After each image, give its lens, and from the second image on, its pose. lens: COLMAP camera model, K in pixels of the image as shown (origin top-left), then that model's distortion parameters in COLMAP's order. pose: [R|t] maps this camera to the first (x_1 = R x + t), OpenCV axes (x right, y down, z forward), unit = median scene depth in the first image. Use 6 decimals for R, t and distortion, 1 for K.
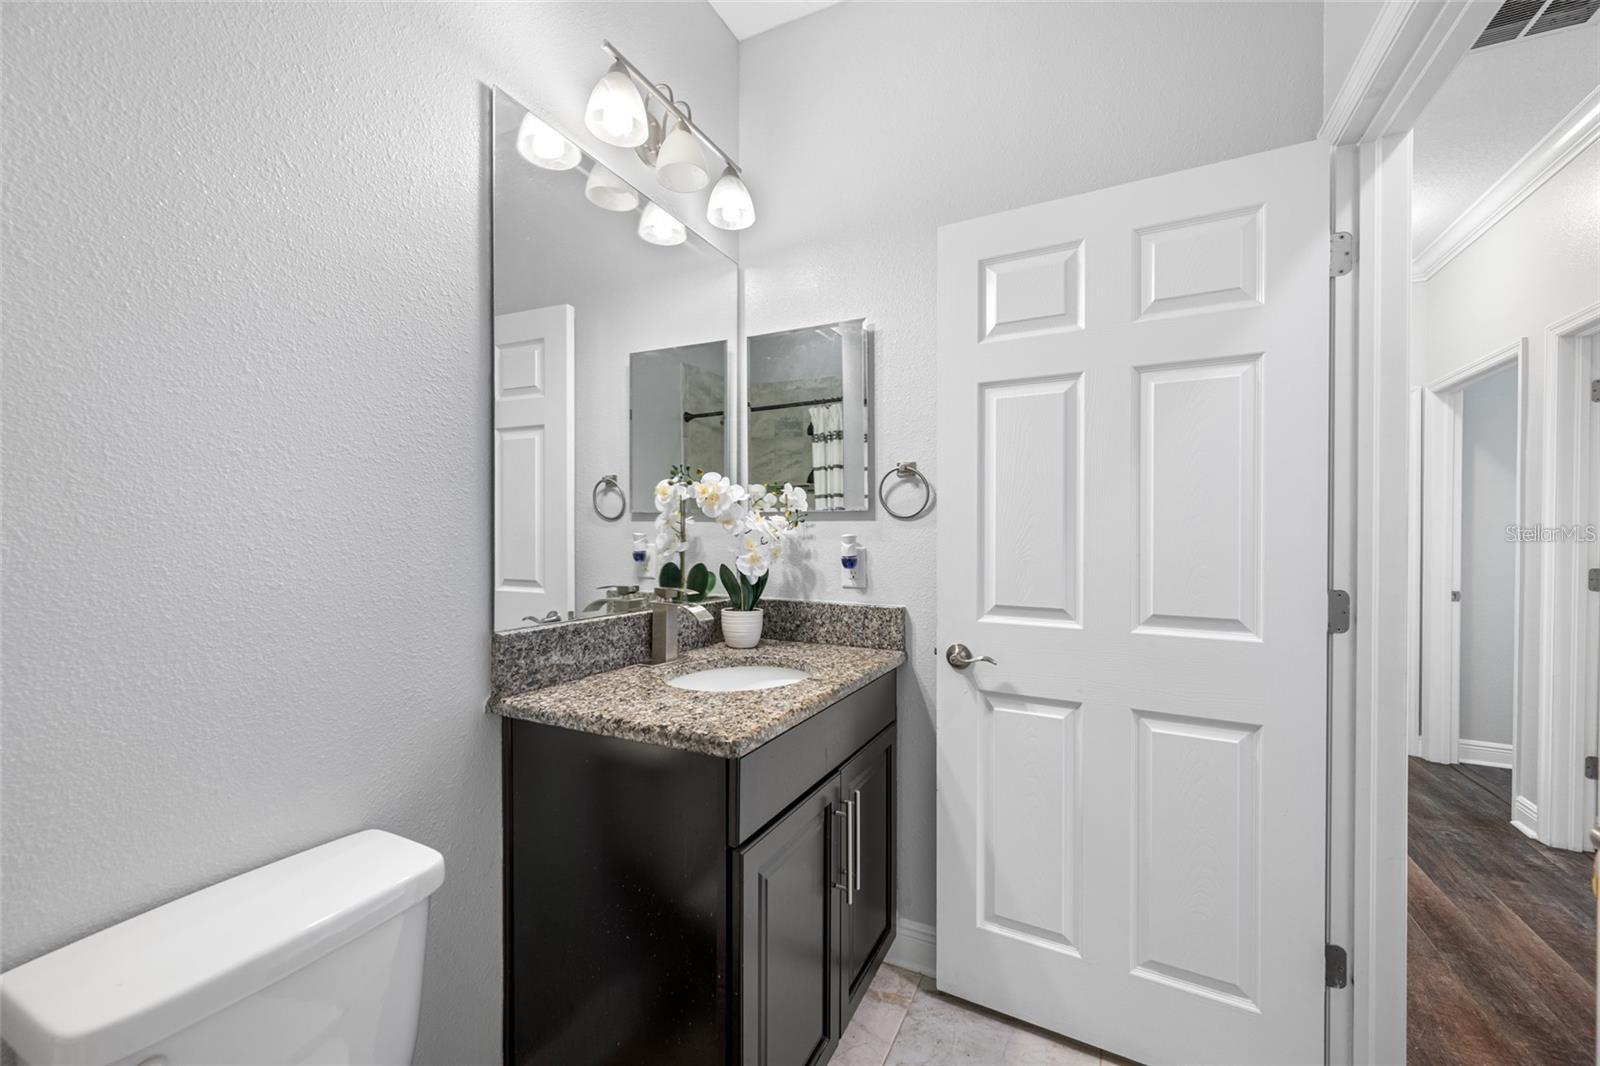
lens RADIAL K [[633.2, 0, 795.9], [0, 633.2, 535.4], [0, 0, 1]] dist [0.000164, -0.000044]
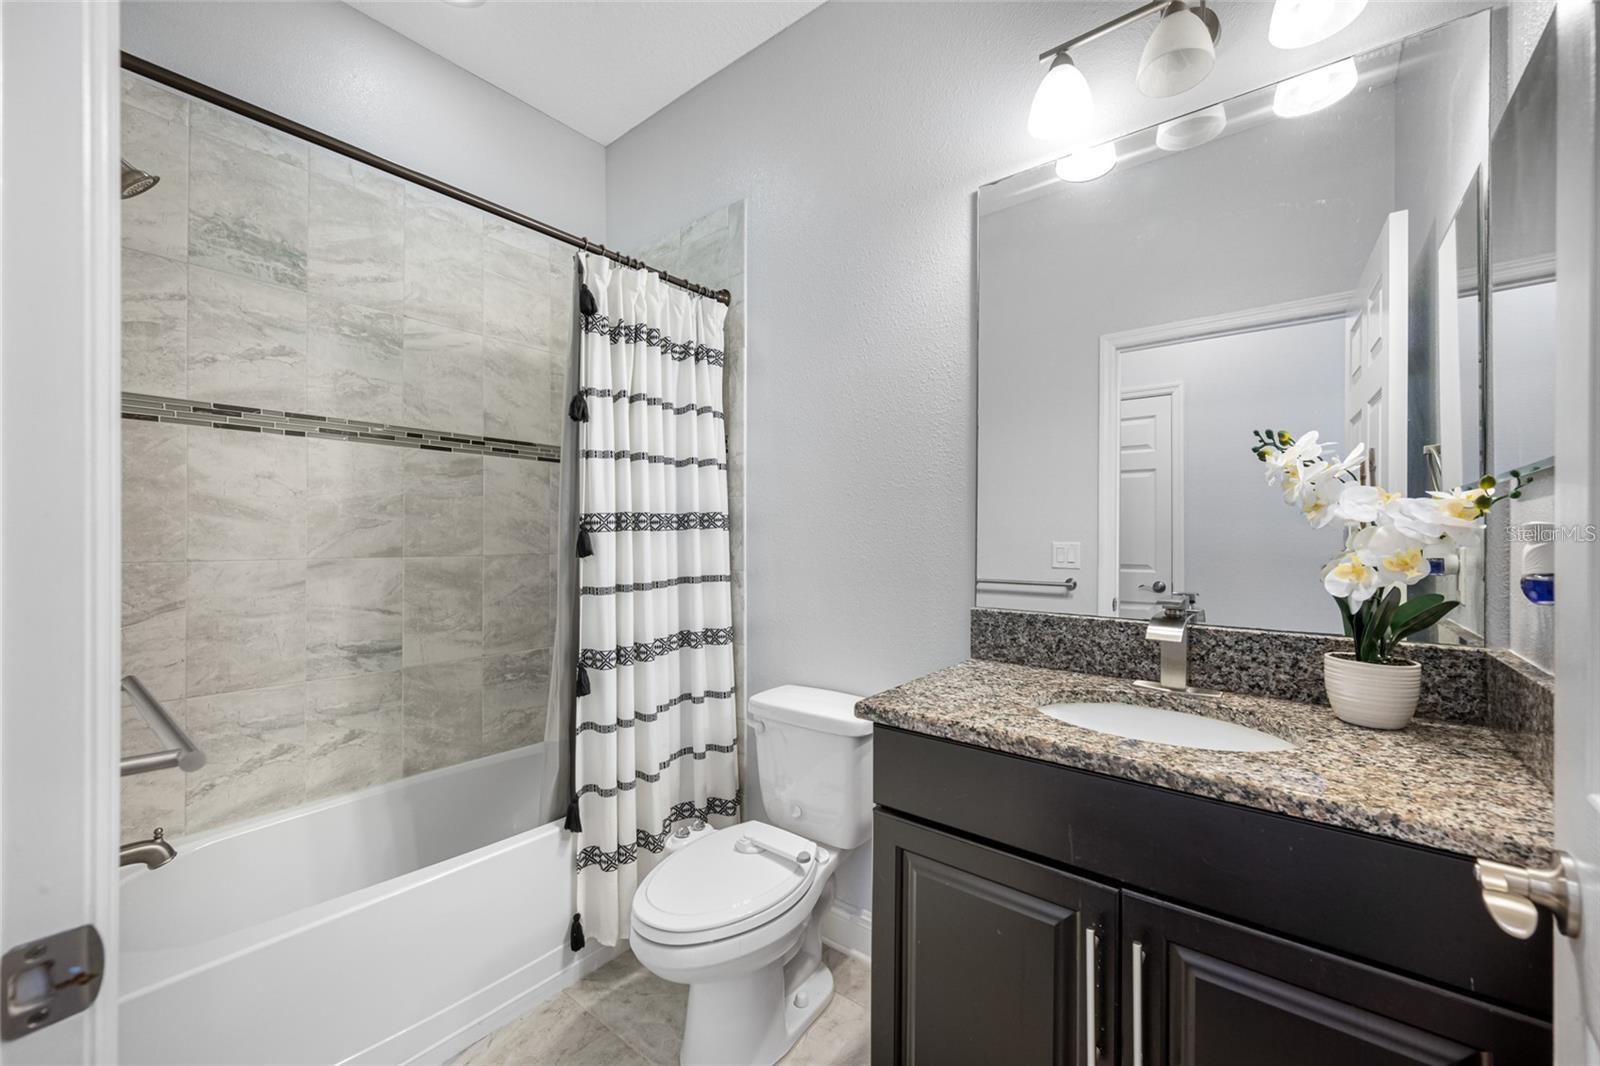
lens RADIAL K [[633.2, 0, 795.9], [0, 633.2, 535.4], [0, 0, 1]] dist [0.000164, -0.000044]
pose [[-0.211889, -0.010161, -0.977241, 0.723301], [-0.004627, 0.999945, -0.009394, 0.017139], [0.977283, 0.002531, -0.211924, 0.759738]]
